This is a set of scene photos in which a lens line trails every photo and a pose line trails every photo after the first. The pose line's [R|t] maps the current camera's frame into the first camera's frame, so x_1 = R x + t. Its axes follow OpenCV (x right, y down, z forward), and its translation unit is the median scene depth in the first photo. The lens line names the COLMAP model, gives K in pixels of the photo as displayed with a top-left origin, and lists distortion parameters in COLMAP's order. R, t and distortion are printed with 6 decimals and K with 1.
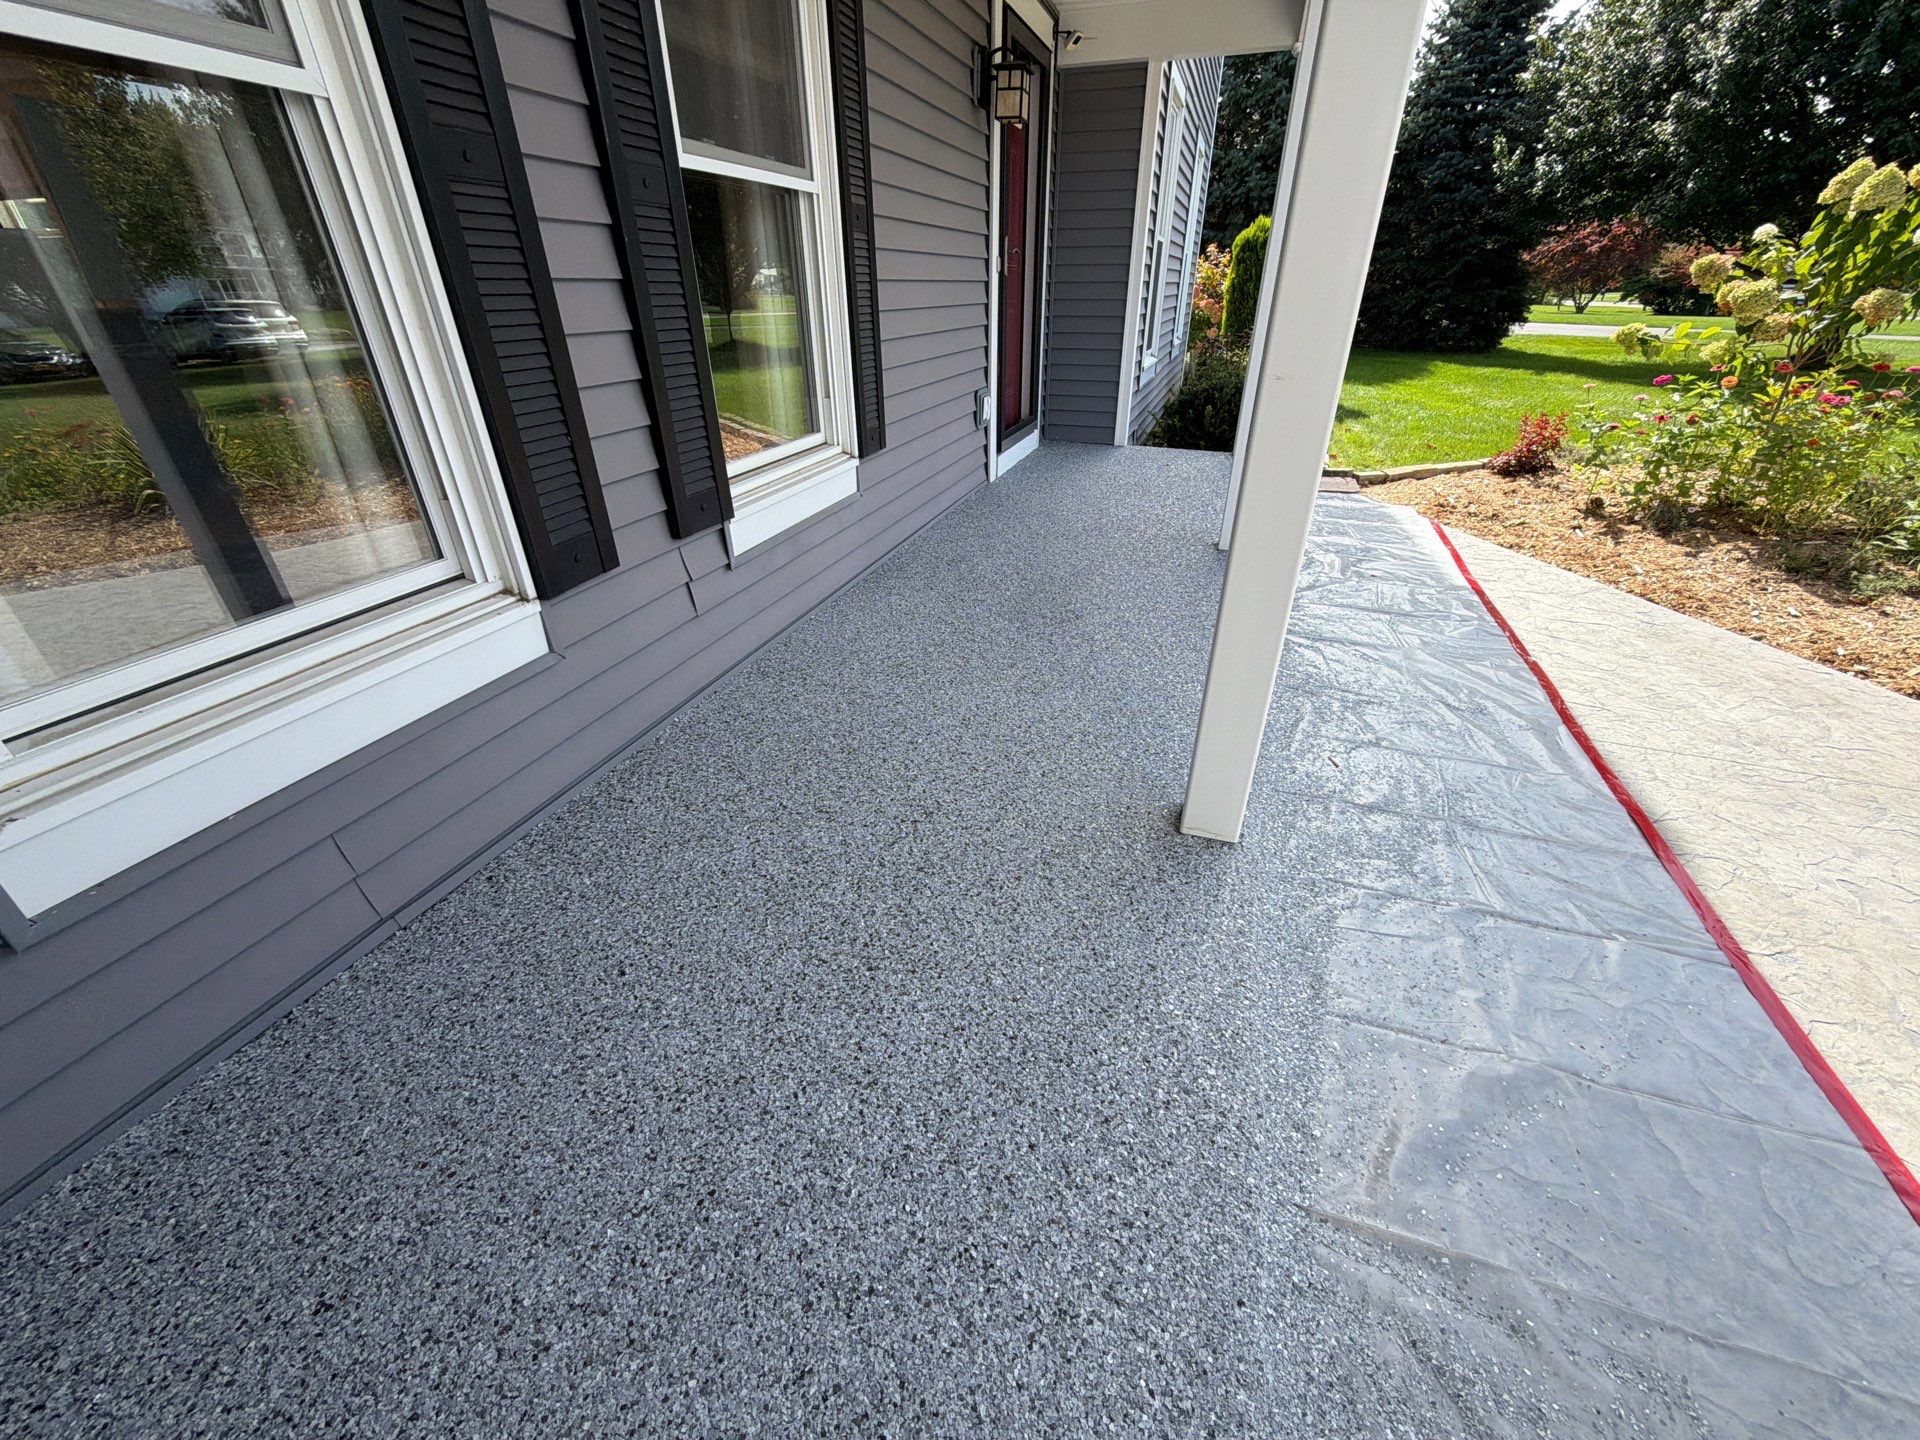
lens RADIAL K [[760.9, 0, 960.0], [0, 760.9, 720.0], [0, 0, 1]] dist [-0.000768, -0.000397]
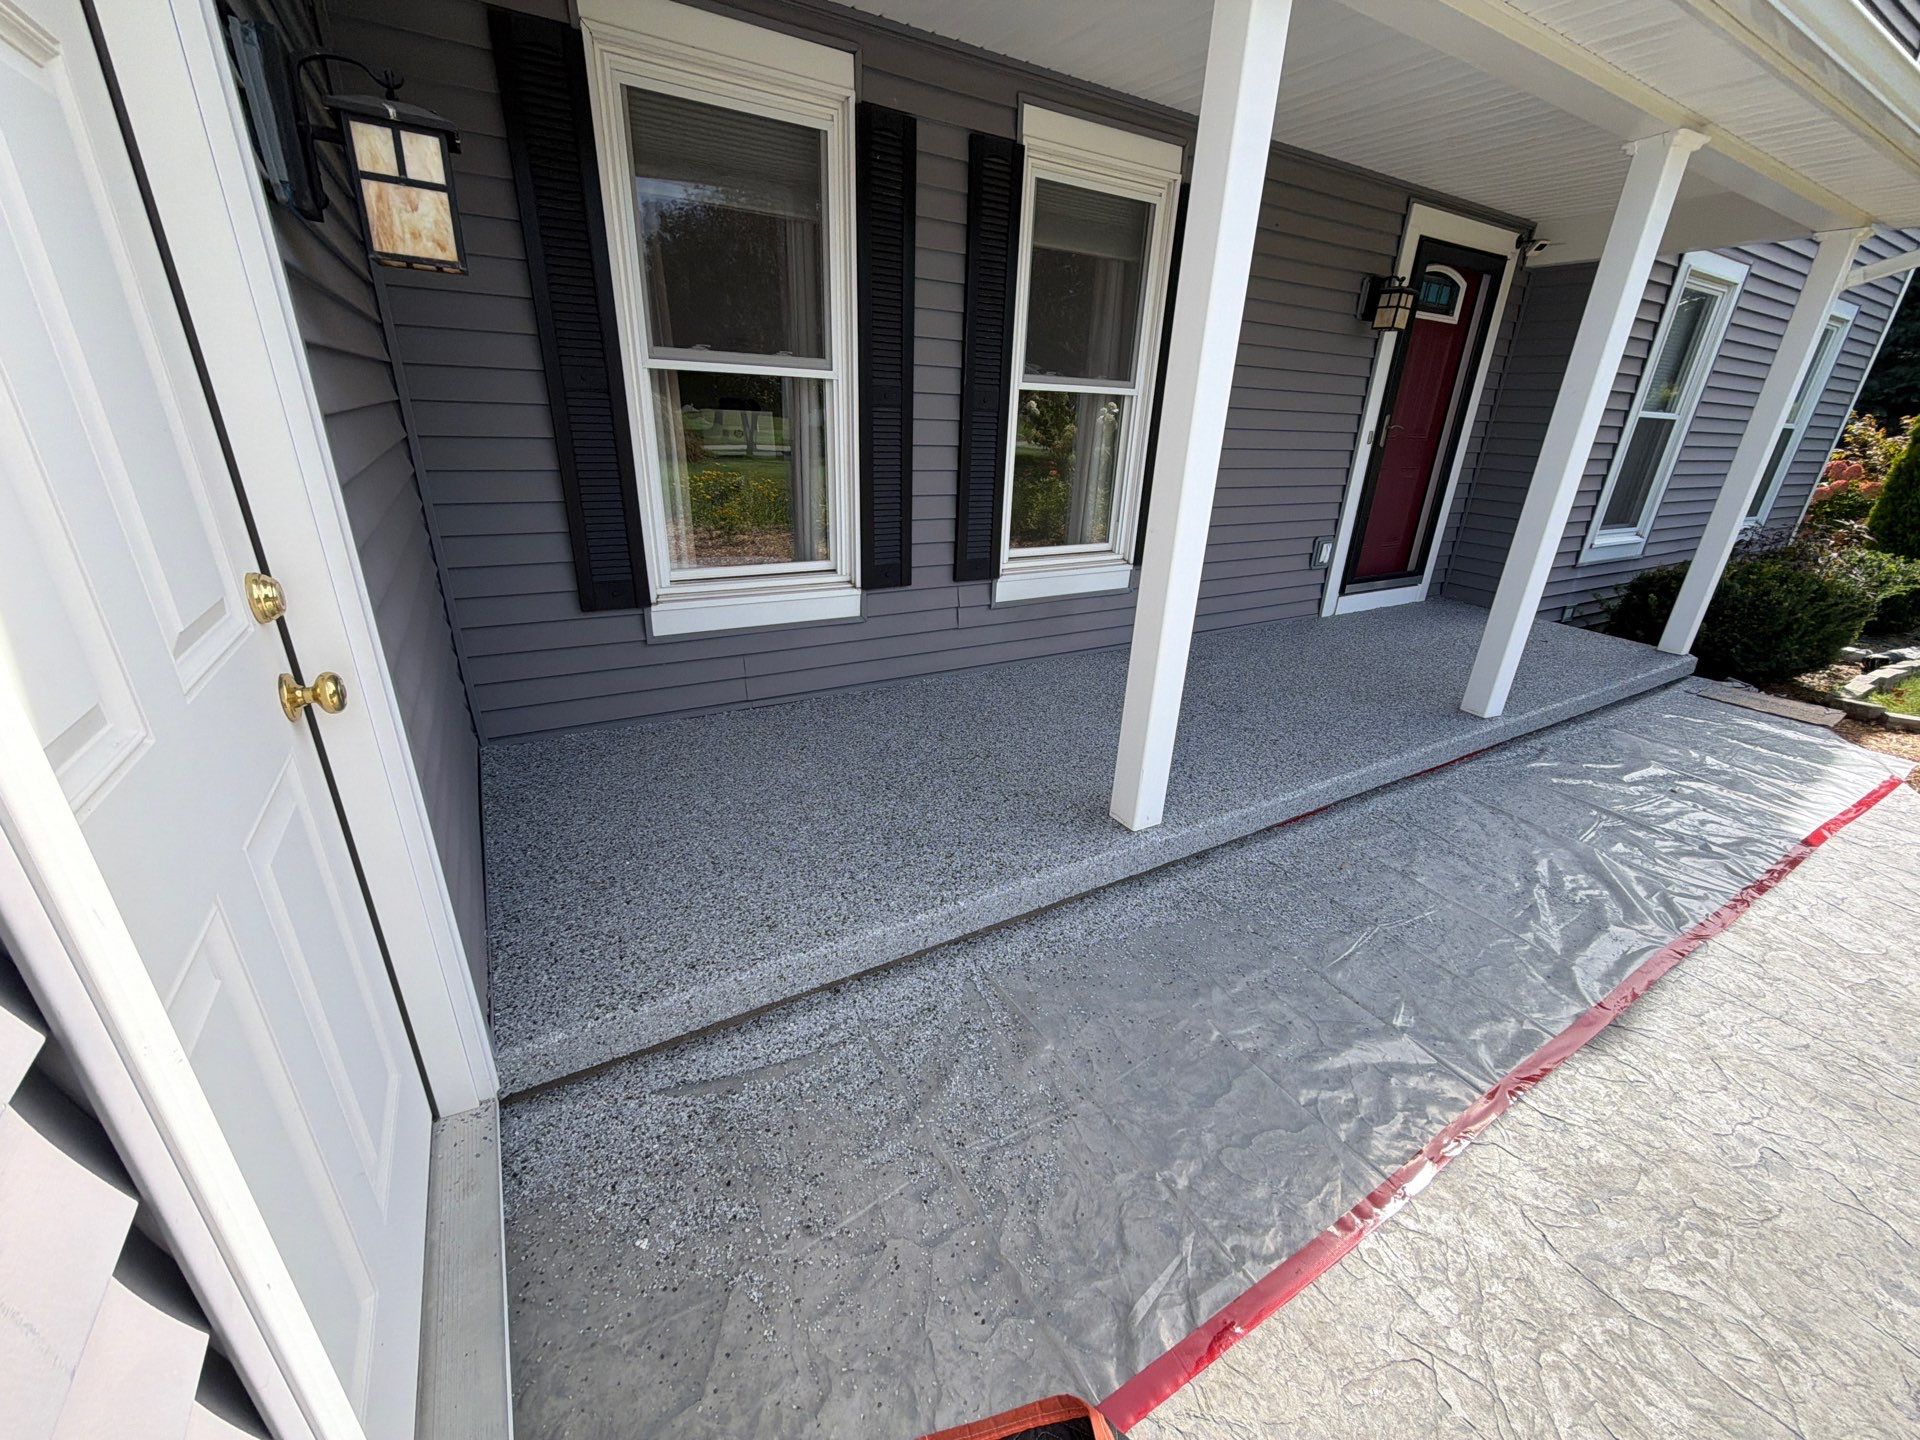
lens RADIAL K [[760.9, 0, 960.0], [0, 760.9, 720.0], [0, 0, 1]] dist [-0.000768, -0.000397]
pose [[0.759269, 0.280658, -0.587147, 0.593286], [-0.360268, 0.932633, -0.020081, 0.072702], [0.541957, 0.226777, 0.809231, -0.269214]]
